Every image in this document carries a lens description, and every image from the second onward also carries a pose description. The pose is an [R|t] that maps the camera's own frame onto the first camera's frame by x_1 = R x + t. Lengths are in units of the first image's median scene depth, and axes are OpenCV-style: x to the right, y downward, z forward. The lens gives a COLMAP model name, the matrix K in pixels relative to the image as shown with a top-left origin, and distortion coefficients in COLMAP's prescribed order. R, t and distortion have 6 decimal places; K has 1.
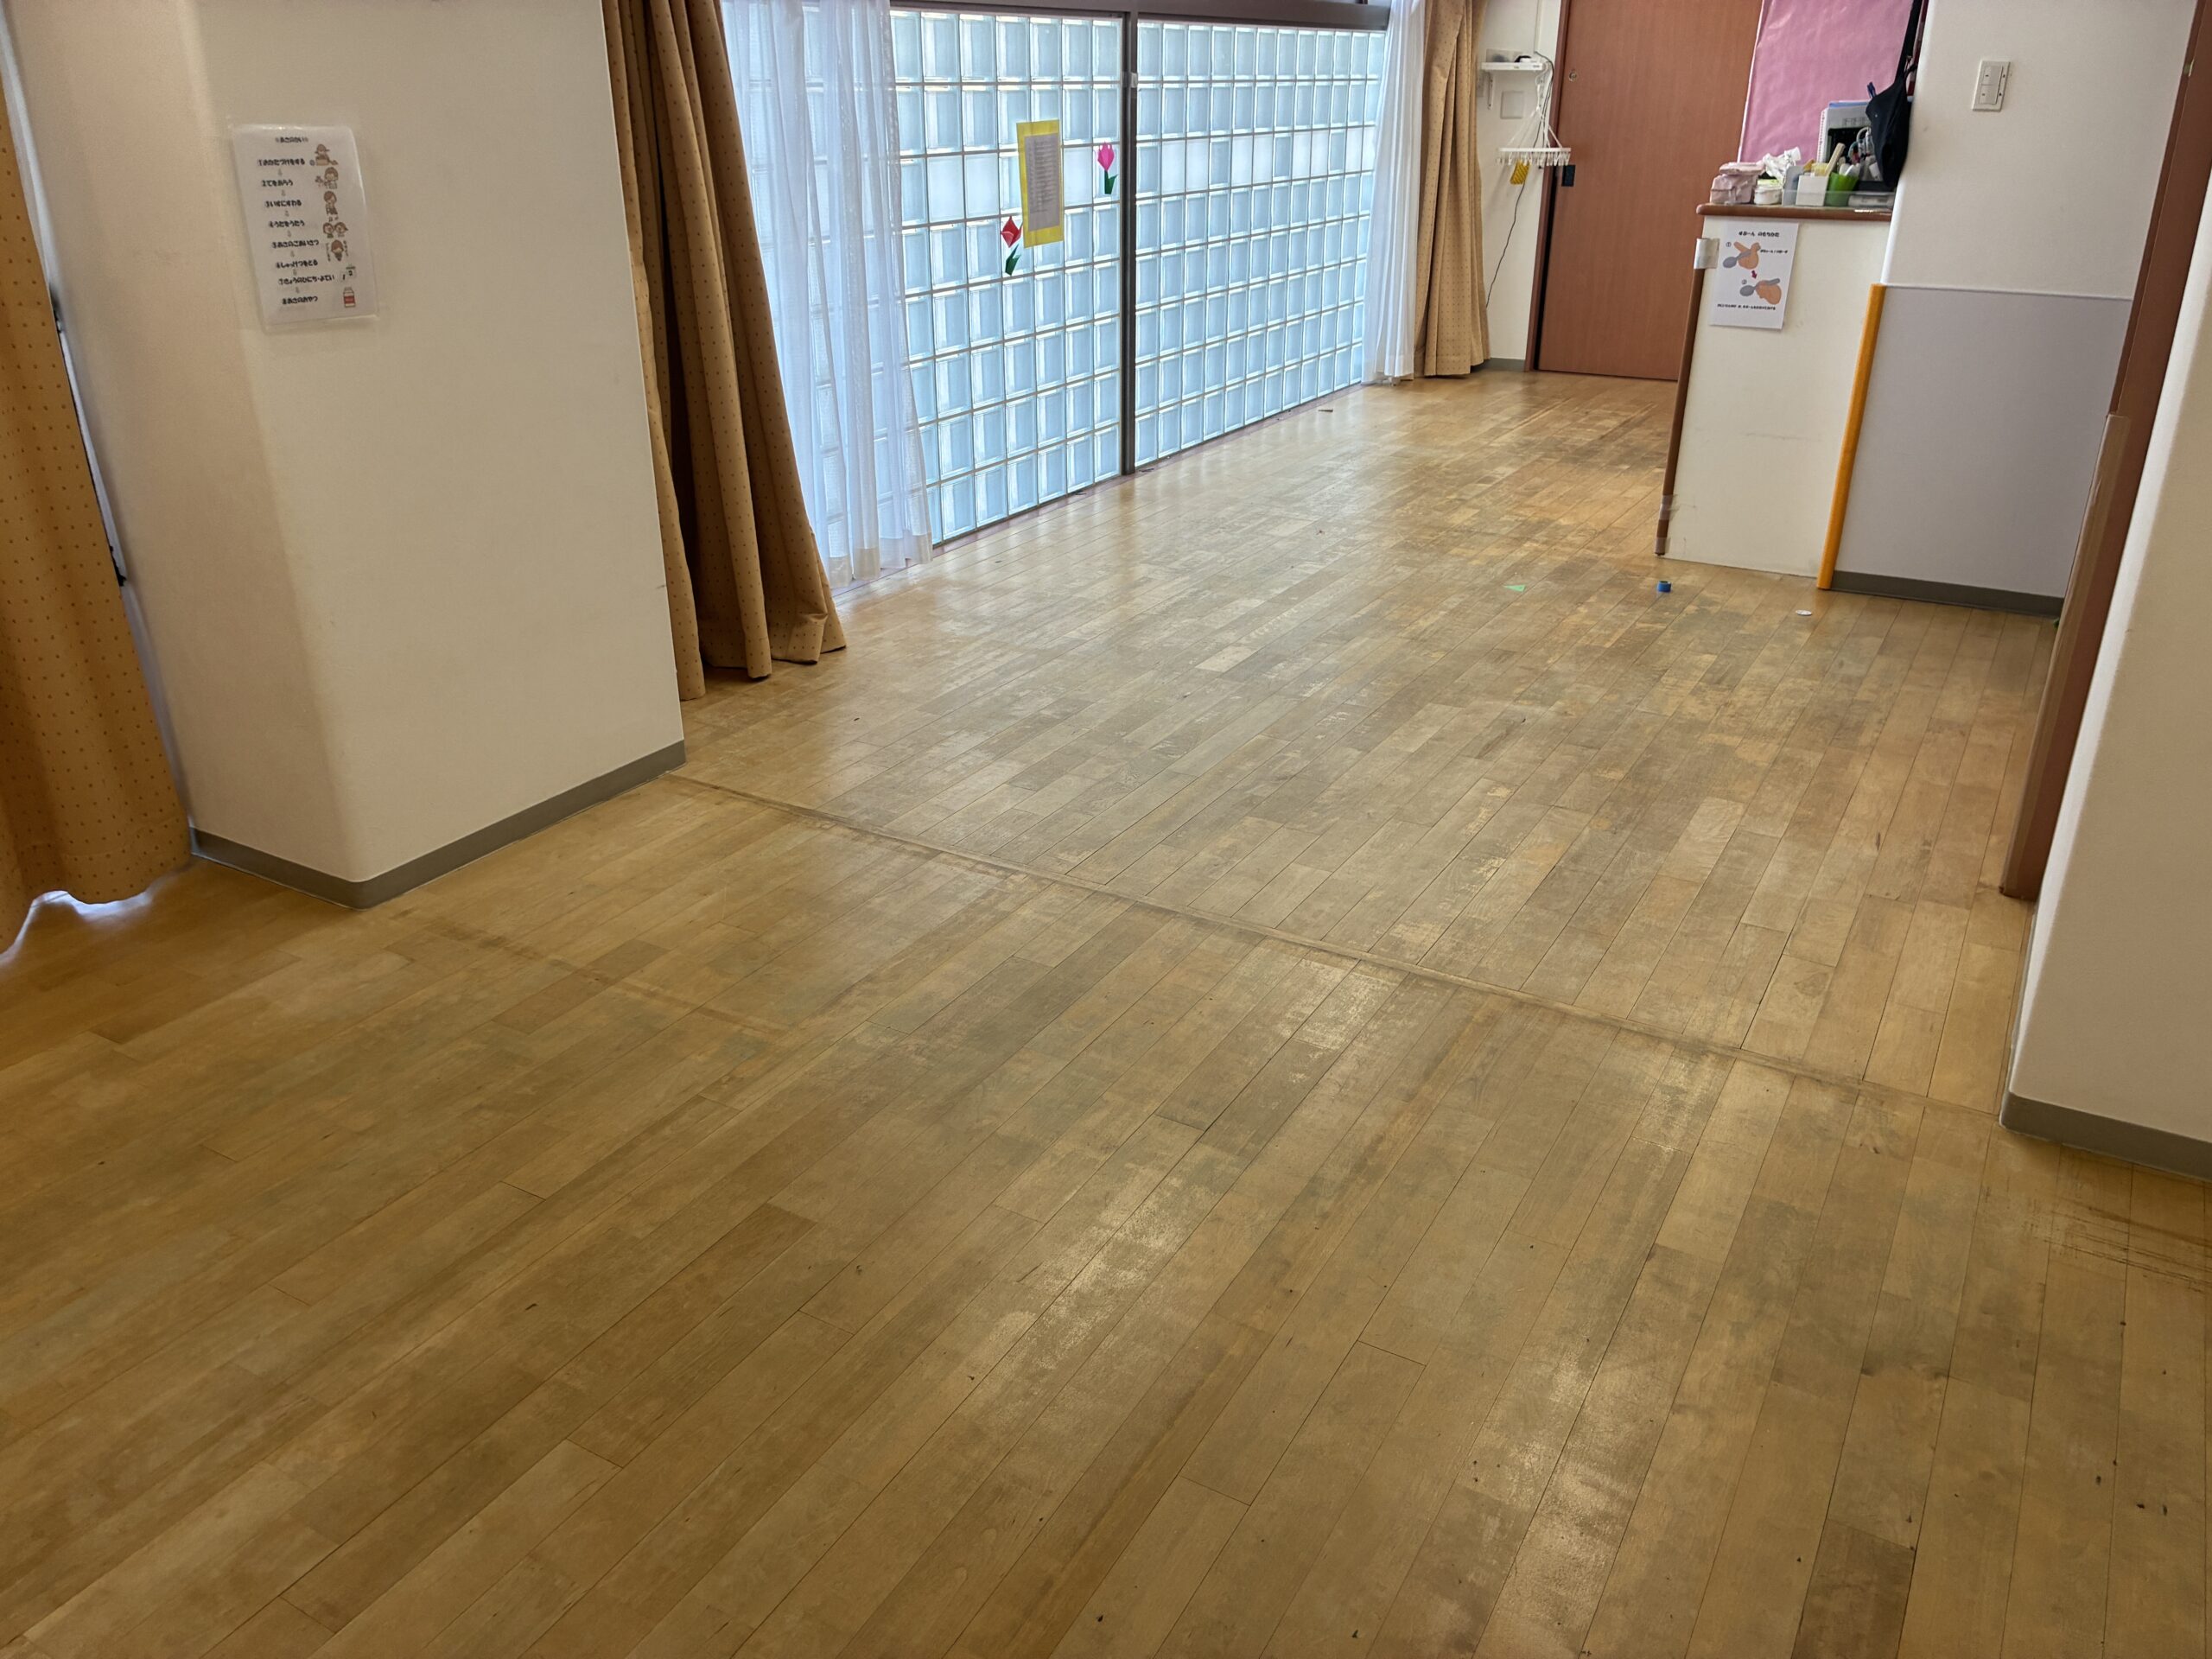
lens RADIAL K [[1689.3, 0, 1121.0], [0, 1689.3, 830.0], [0, 0, 1]] dist [0.060060, -0.084662]
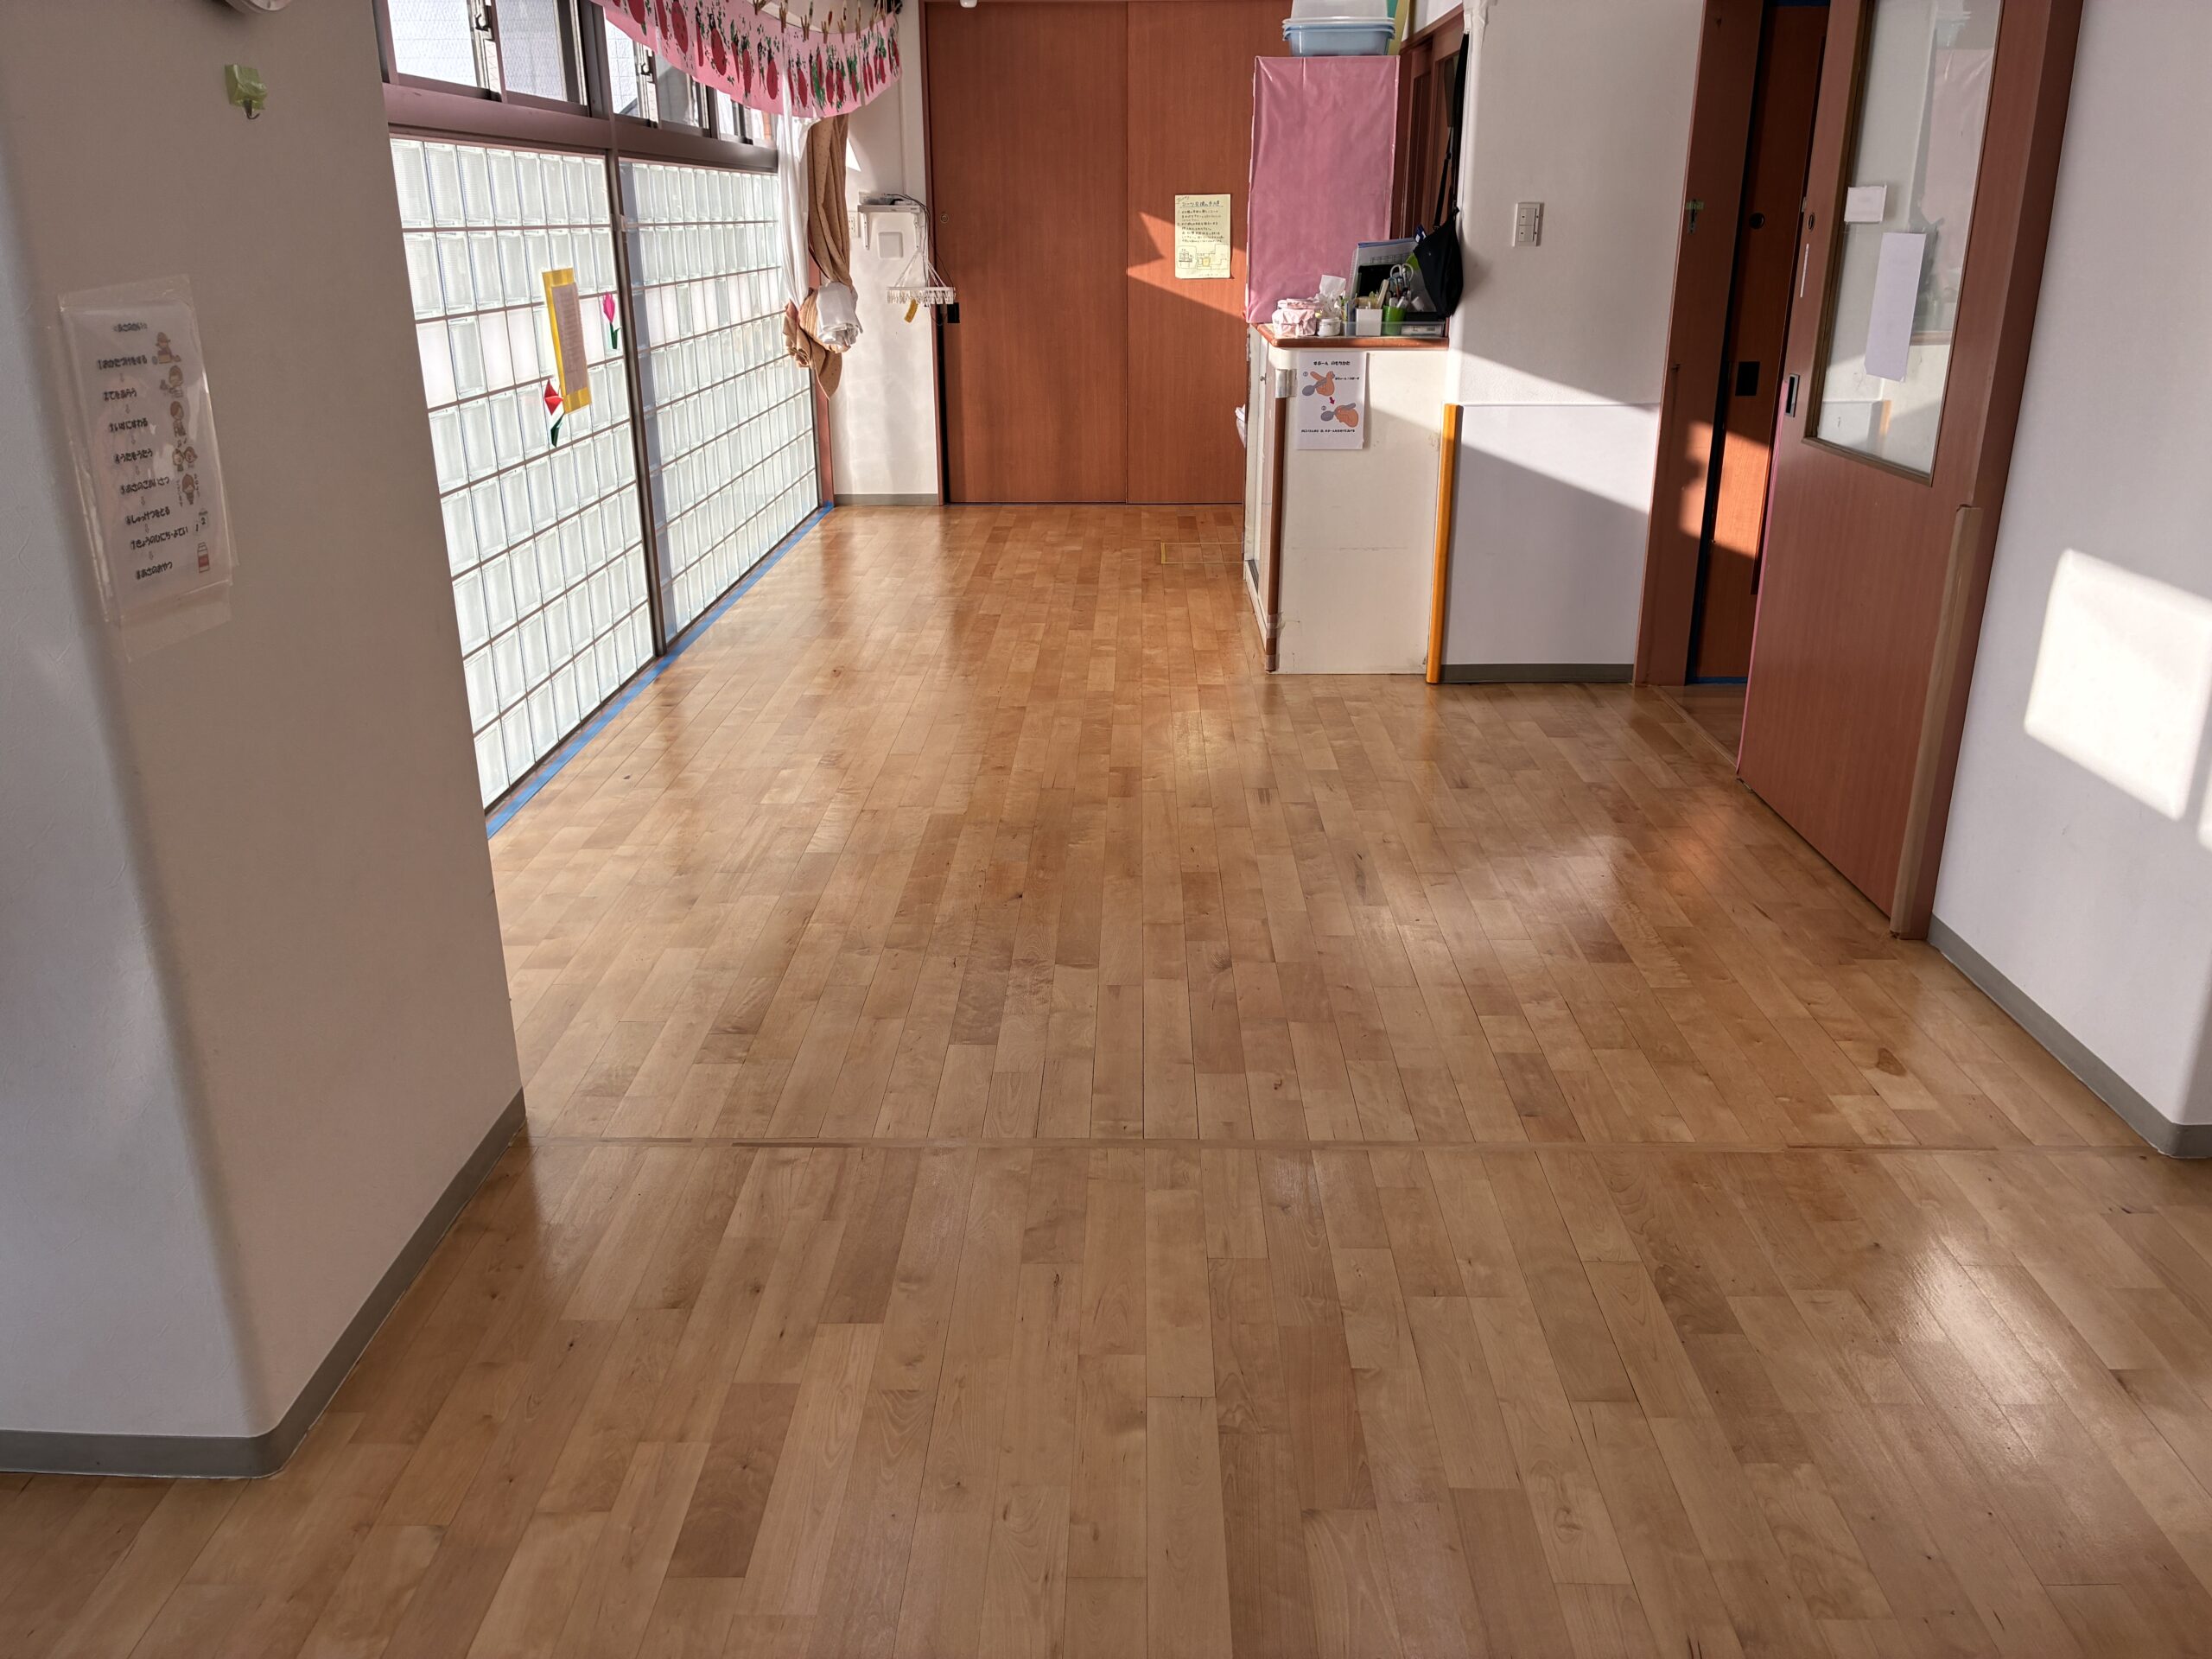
lens RADIAL K [[1689.3, 0, 1107.4], [0, 1689.3, 813.1], [0, 0, 1]] dist [0.060060, -0.084662]
pose [[0.872440, -0.167588, 0.459090, -0.271189], [0.203443, 0.978646, -0.029369, -0.074009], [-0.444364, 0.119021, 0.887904, 0.162311]]
